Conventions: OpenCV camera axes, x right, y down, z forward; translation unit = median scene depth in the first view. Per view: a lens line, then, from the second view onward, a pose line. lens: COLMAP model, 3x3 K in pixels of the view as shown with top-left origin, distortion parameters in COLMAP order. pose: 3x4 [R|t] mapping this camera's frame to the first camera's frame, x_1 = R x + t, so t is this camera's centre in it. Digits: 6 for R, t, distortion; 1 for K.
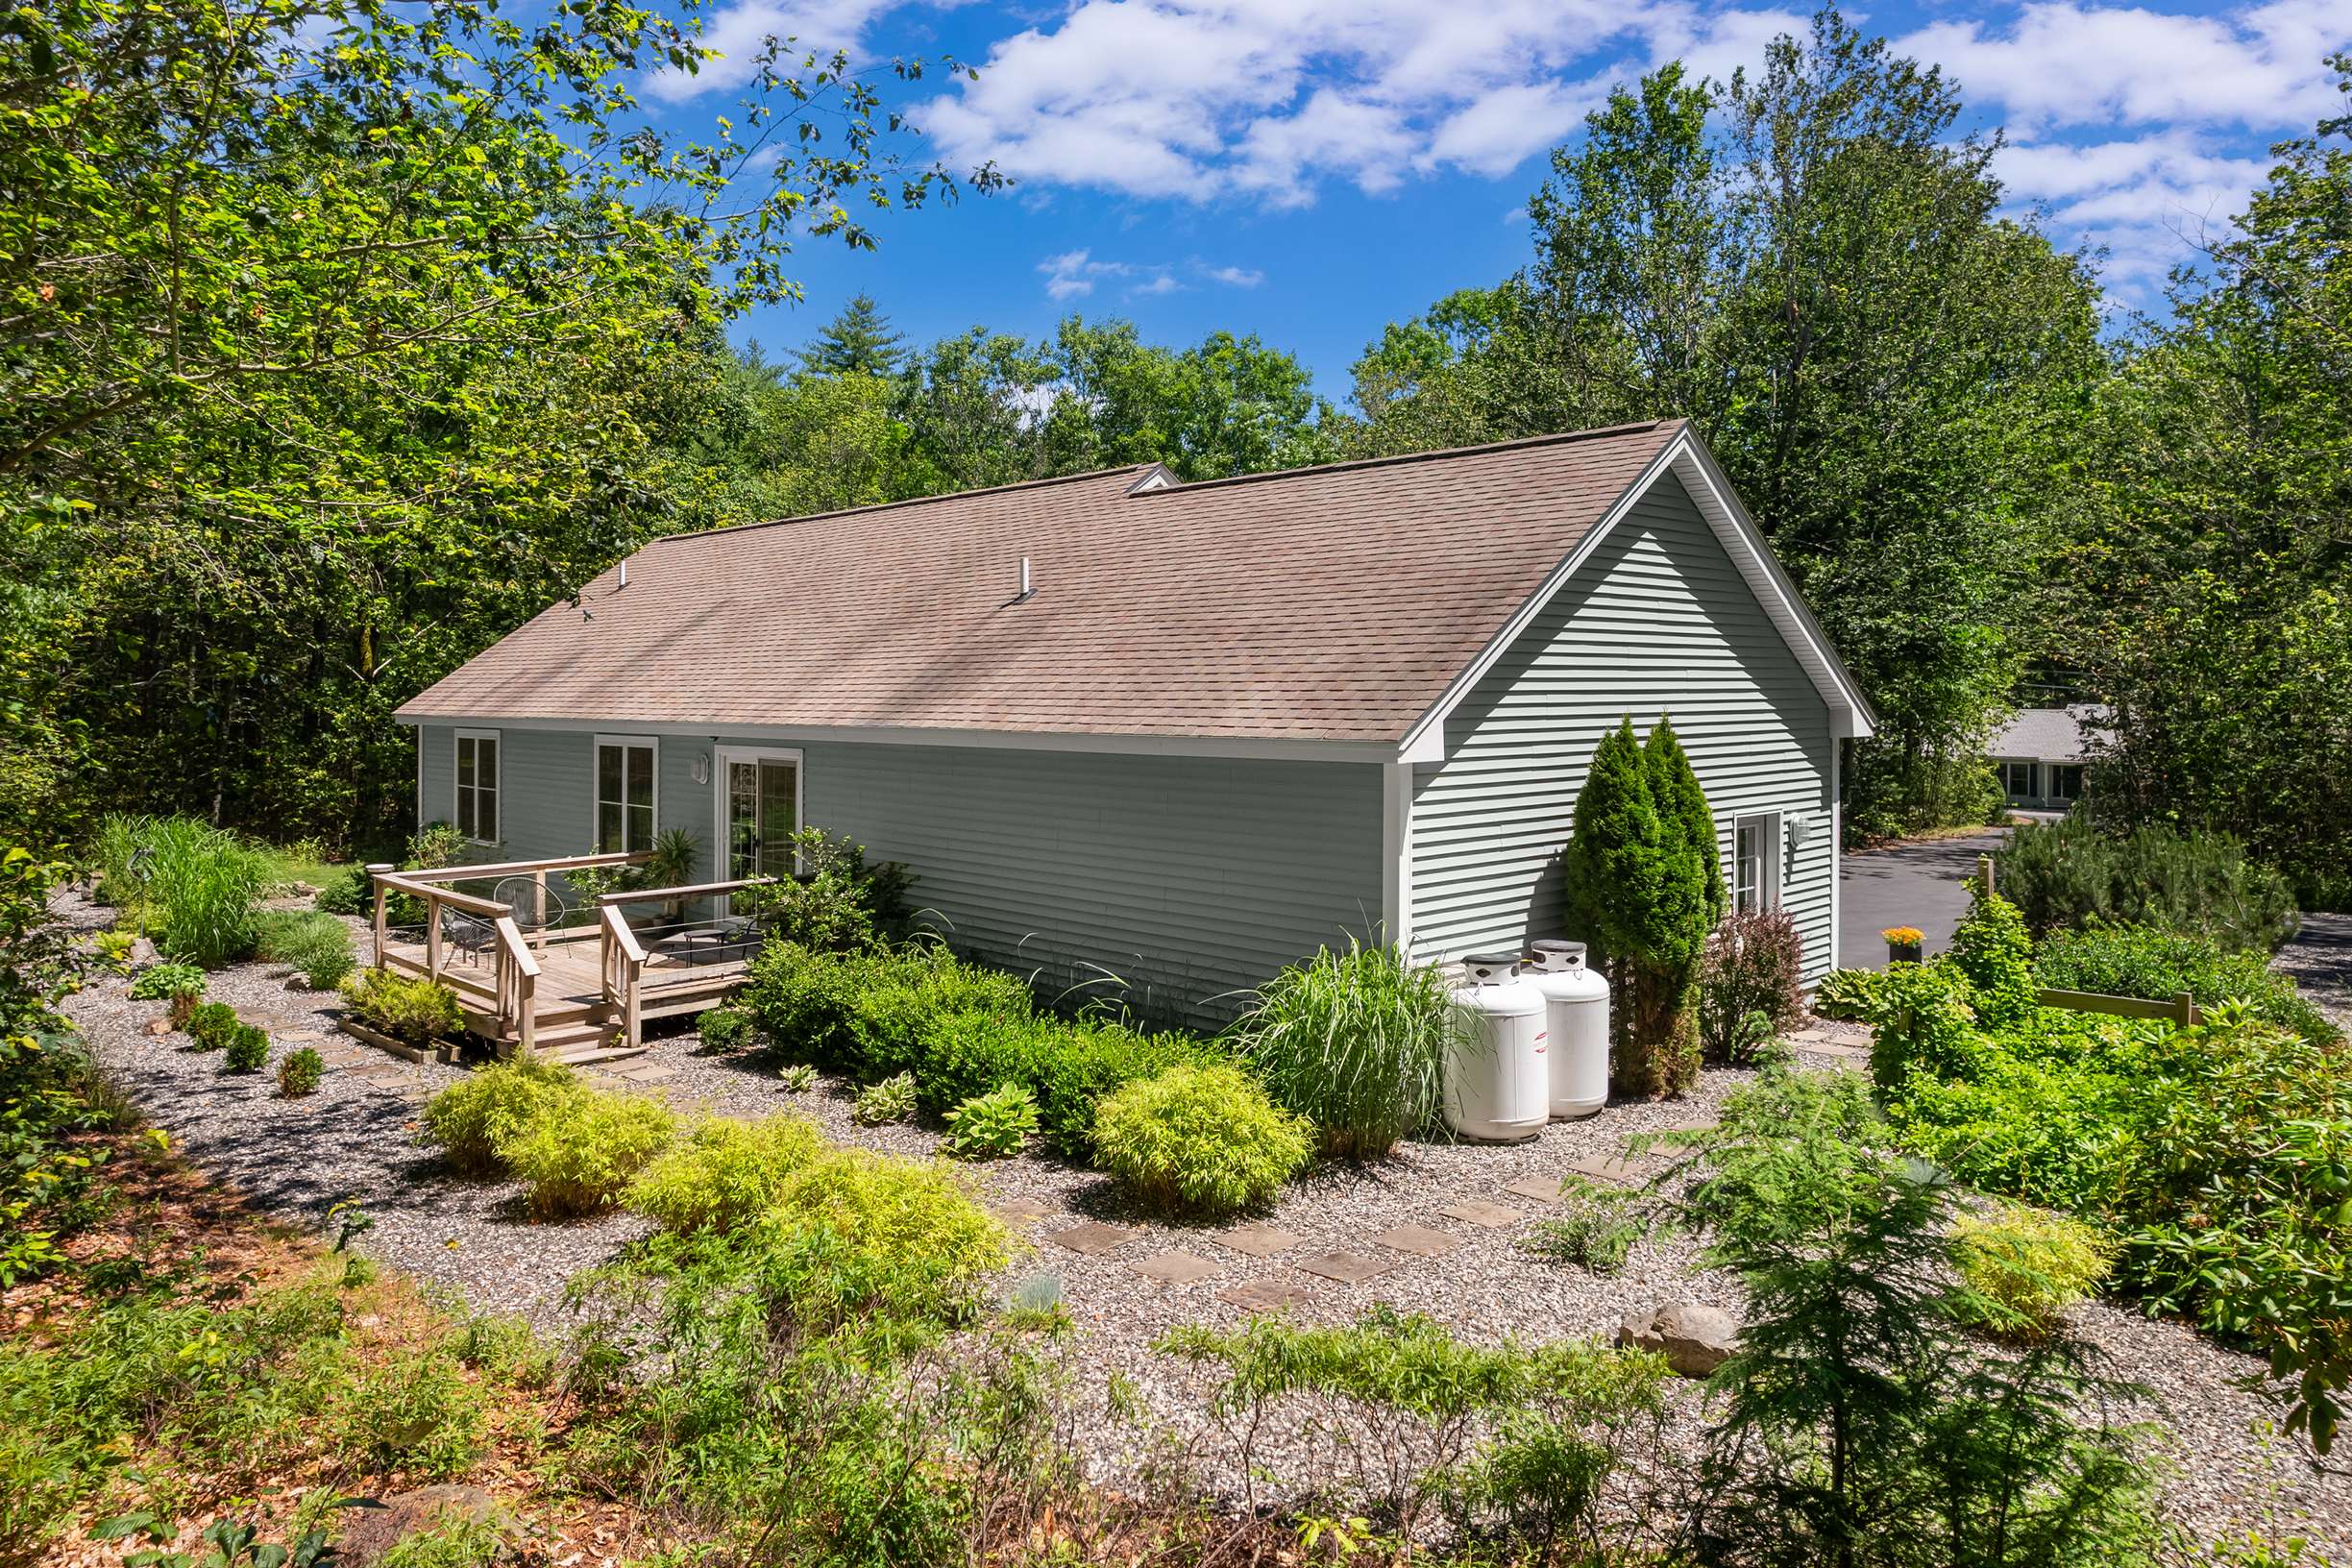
lens RADIAL K [[1511.8, 0, 1122.5], [0, 1511.8, 703.2], [0, 0, 1]] dist [-0.027584, 0.001747]
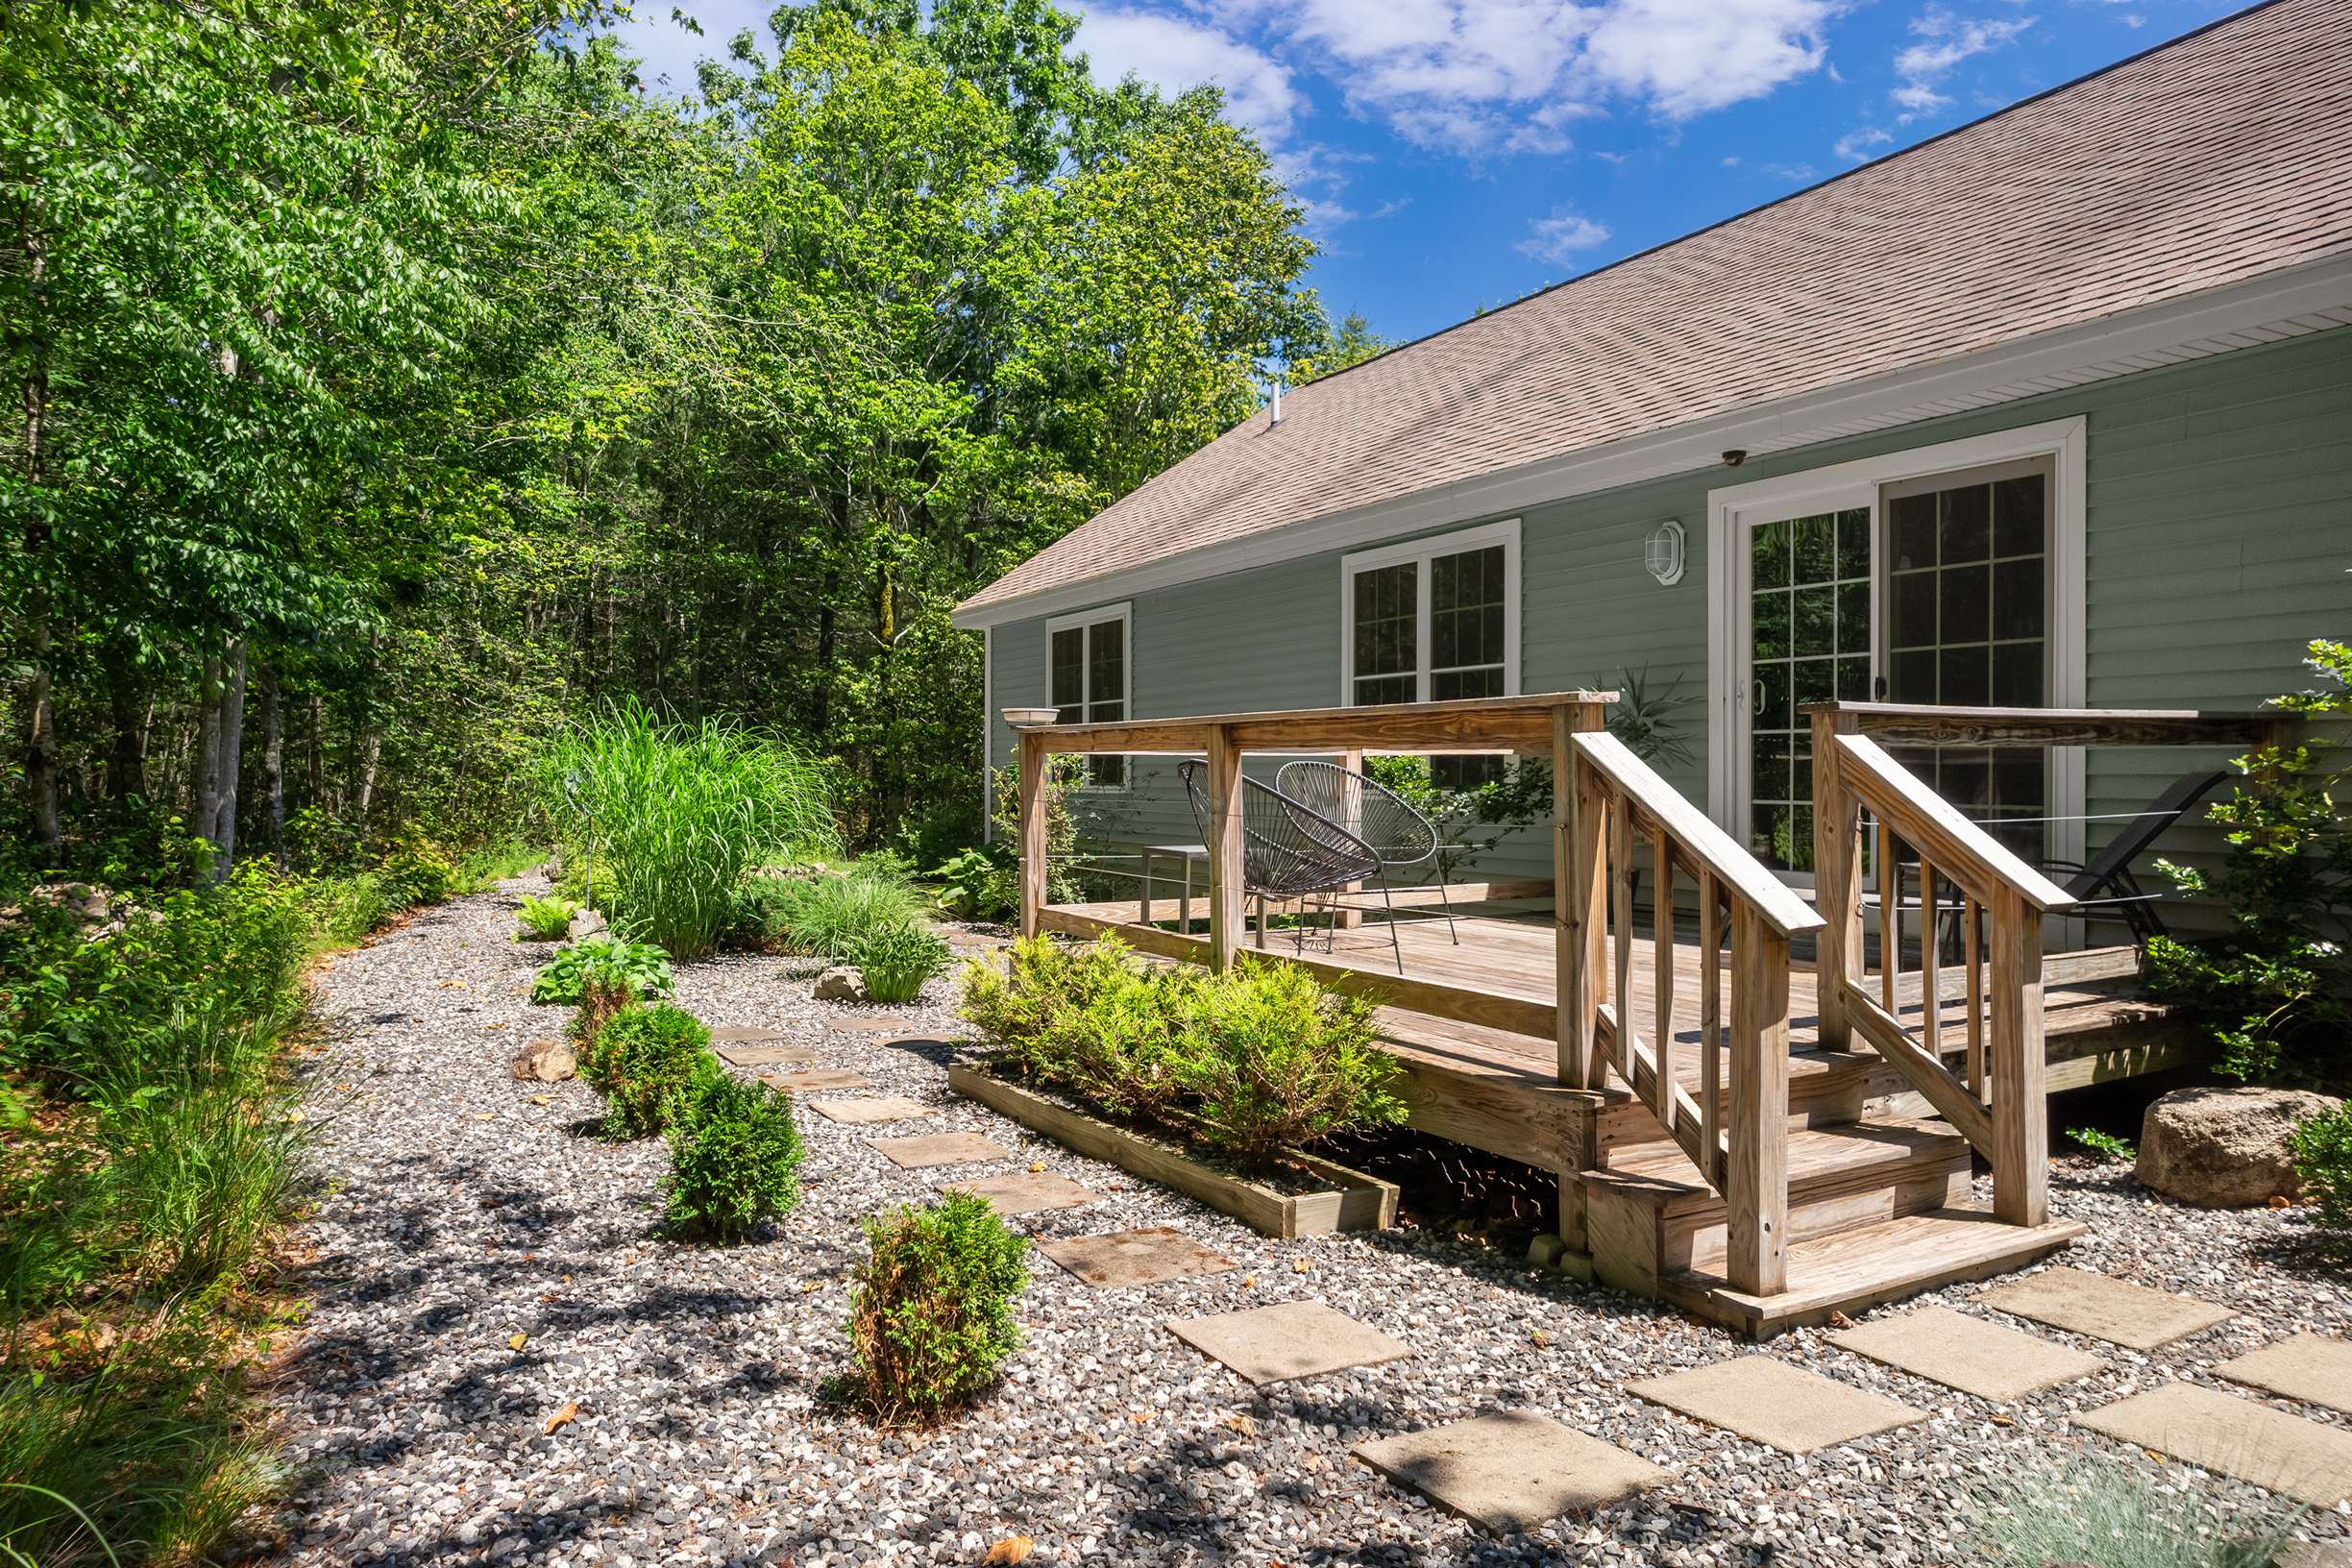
lens RADIAL K [[1511.8, 0, 1176.8], [0, 1511.8, 782.7], [0, 0, 1]] dist [-0.027584, 0.001747]
pose [[0.967348, 0.008867, -0.253295, -0.358408], [-0.008035, 0.999958, 0.004323, 0.131210], [0.253323, -0.002146, 0.967379, 0.617642]]
